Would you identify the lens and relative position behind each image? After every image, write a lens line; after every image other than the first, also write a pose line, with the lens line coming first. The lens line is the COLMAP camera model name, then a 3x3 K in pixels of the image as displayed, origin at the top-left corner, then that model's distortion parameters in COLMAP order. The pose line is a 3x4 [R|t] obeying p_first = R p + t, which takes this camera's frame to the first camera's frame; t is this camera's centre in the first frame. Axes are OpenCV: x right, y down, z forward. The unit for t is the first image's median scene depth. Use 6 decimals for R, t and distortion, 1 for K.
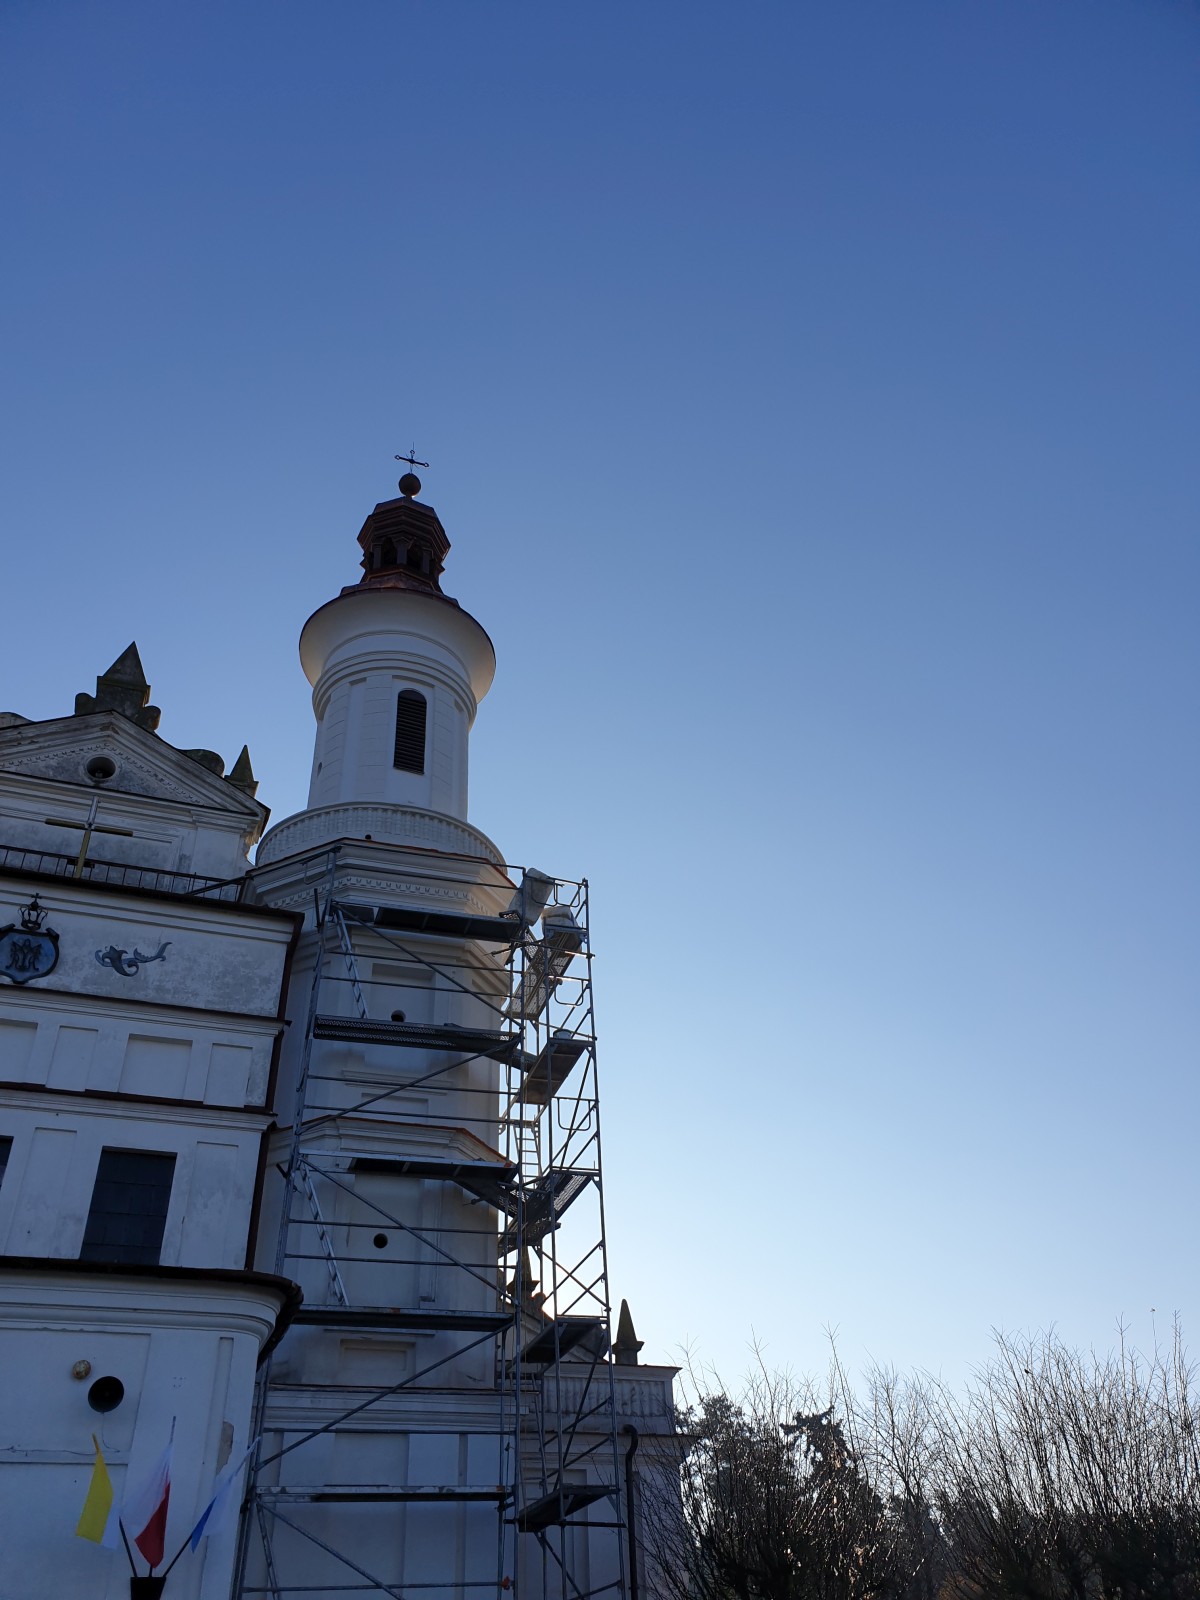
lens RADIAL K [[1225.5, 0, 594.3], [0, 1225.5, 804.7], [0, 0, 1]] dist [0.066603, -0.092769]
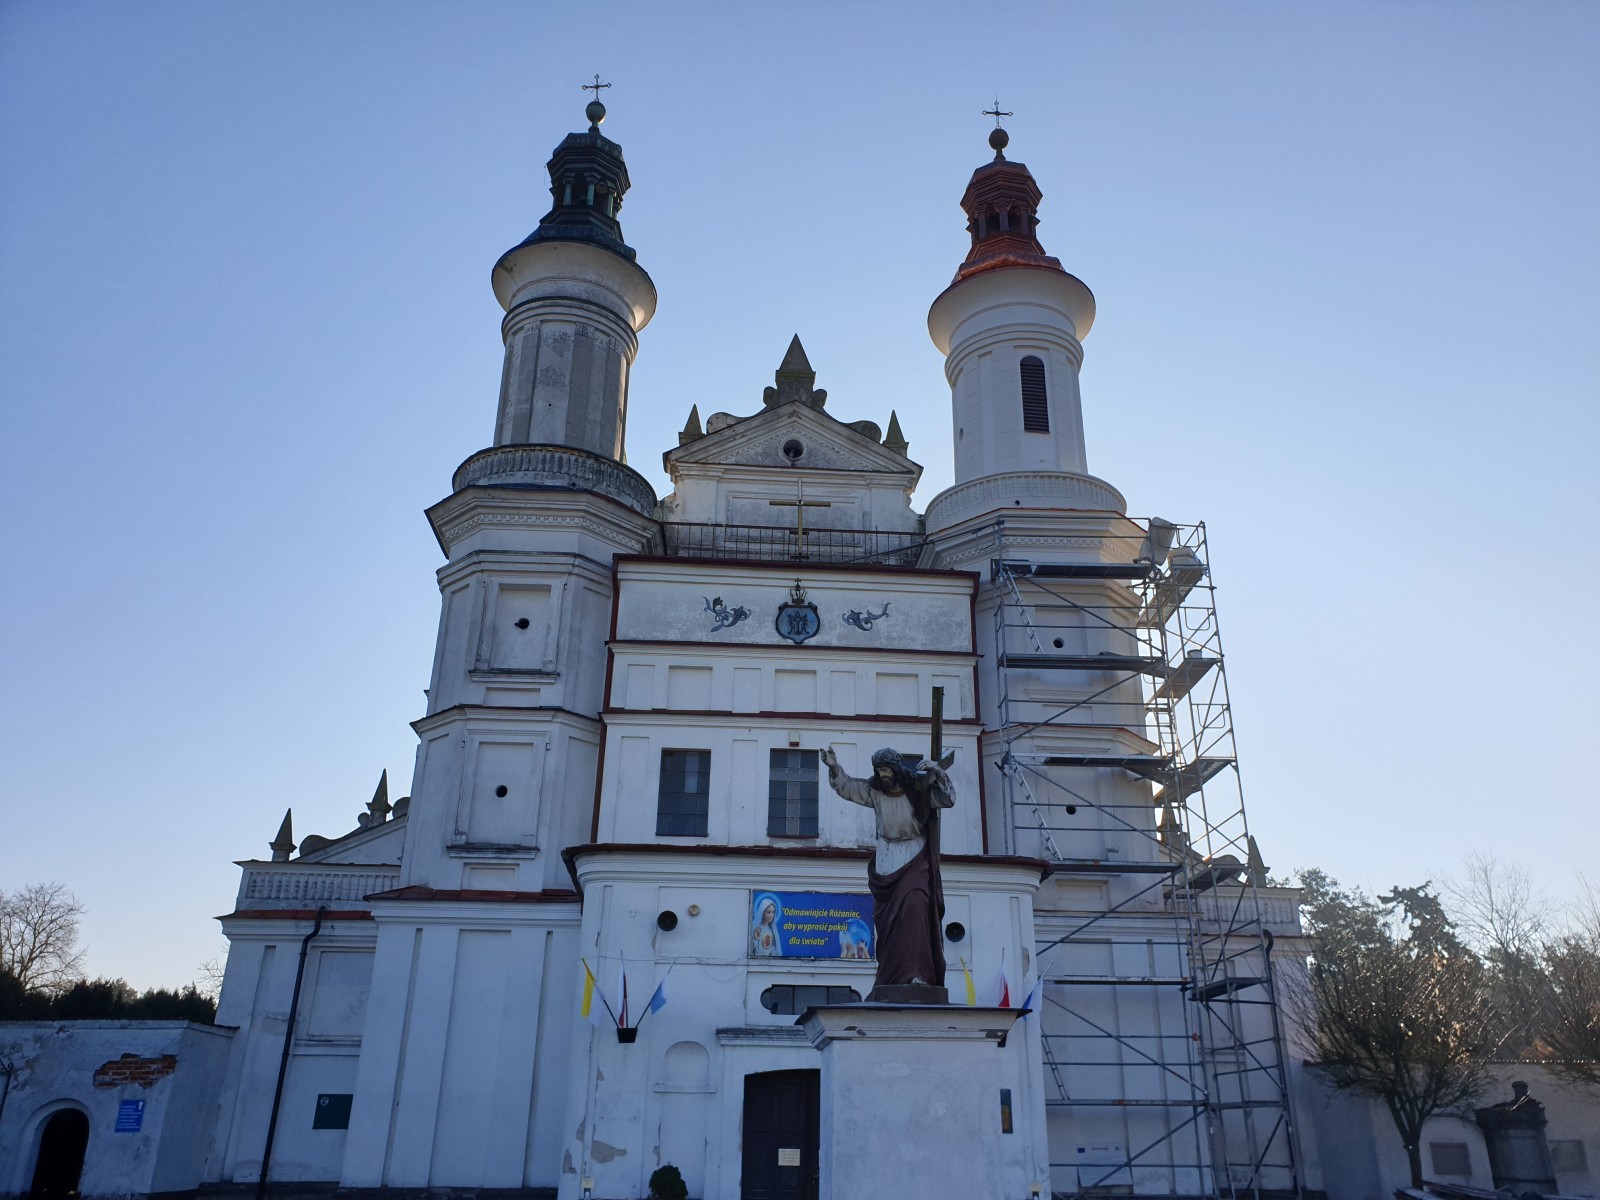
lens RADIAL K [[1225.5, 0, 799.3], [0, 1225.5, 585.7], [0, 0, 1]] dist [0.066603, -0.092769]
pose [[0.958746, -0.062281, -0.277358, -0.057476], [0.125001, 0.968675, 0.214577, -0.198488], [0.255305, -0.240395, 0.936498, -0.276437]]
